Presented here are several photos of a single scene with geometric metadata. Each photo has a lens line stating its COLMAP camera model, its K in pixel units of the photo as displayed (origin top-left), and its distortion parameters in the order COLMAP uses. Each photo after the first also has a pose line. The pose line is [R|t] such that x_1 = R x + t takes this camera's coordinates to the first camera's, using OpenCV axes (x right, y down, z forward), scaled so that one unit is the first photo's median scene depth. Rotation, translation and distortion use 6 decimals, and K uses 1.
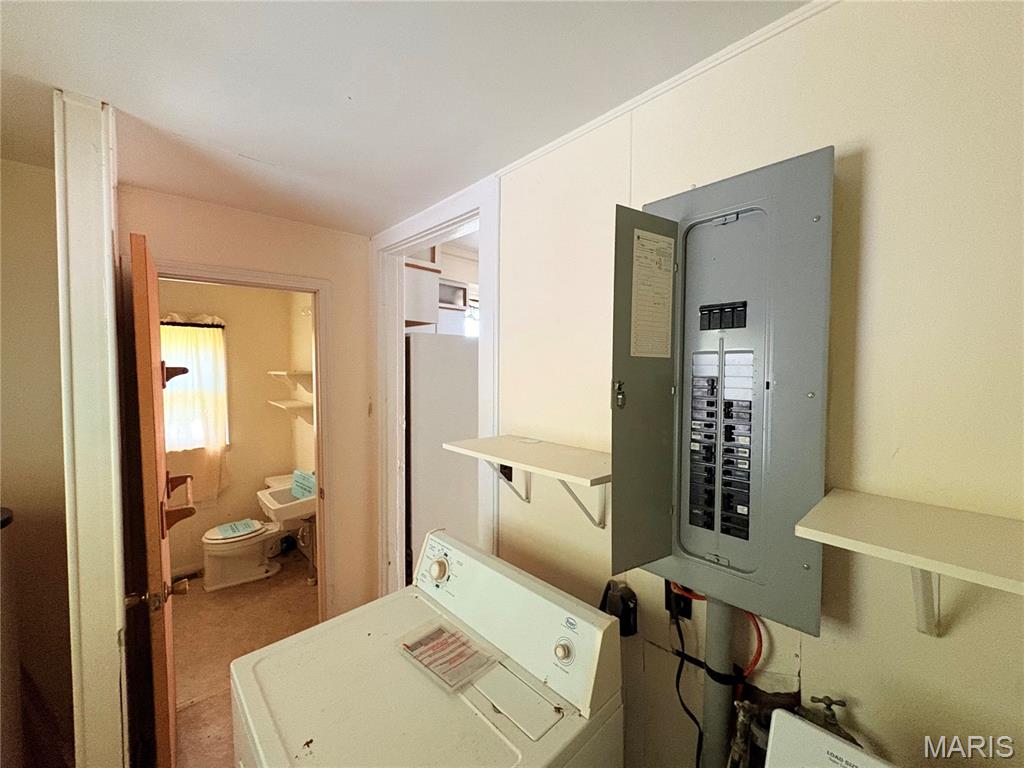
lens RADIAL K [[409.6, 0, 512.3], [0, 409.6, 382.1], [0, 0, 1]] dist [0.001247, -0.000020]
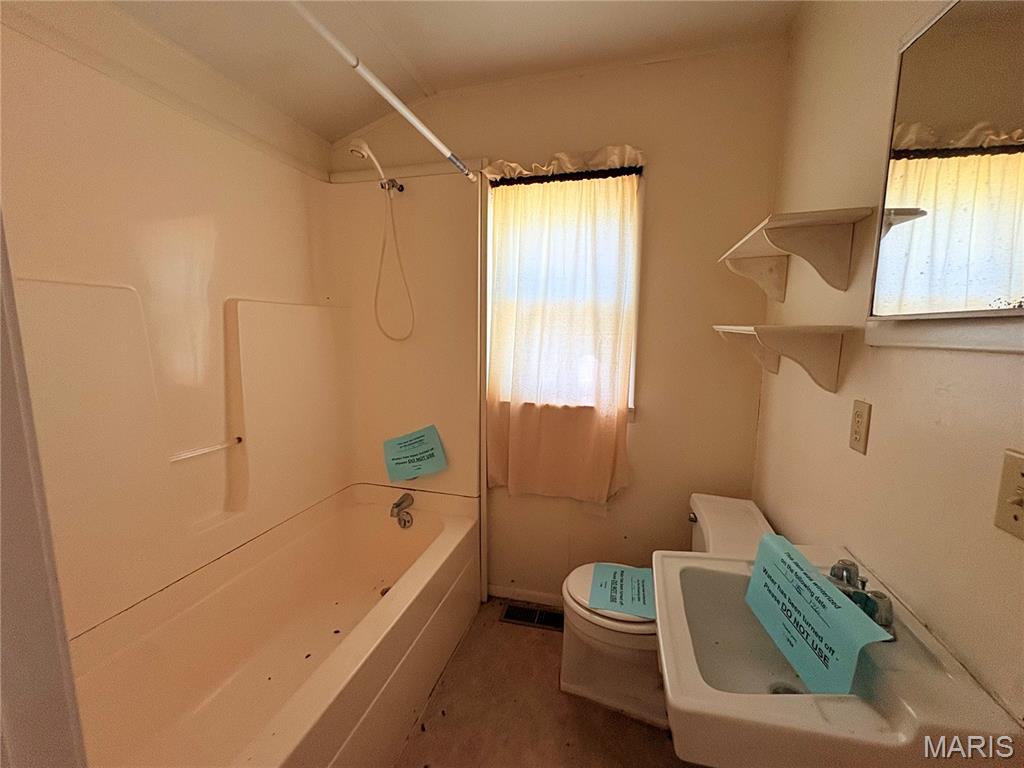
lens RADIAL K [[409.6, 0, 513.5], [0, 409.6, 382.8], [0, 0, 1]] dist [0.001247, -0.000020]
pose [[0.522100, 0.107799, -0.846044, -0.350908], [-0.045103, 0.994082, 0.098828, 0.079334], [0.851691, -0.013439, 0.523872, 0.627430]]
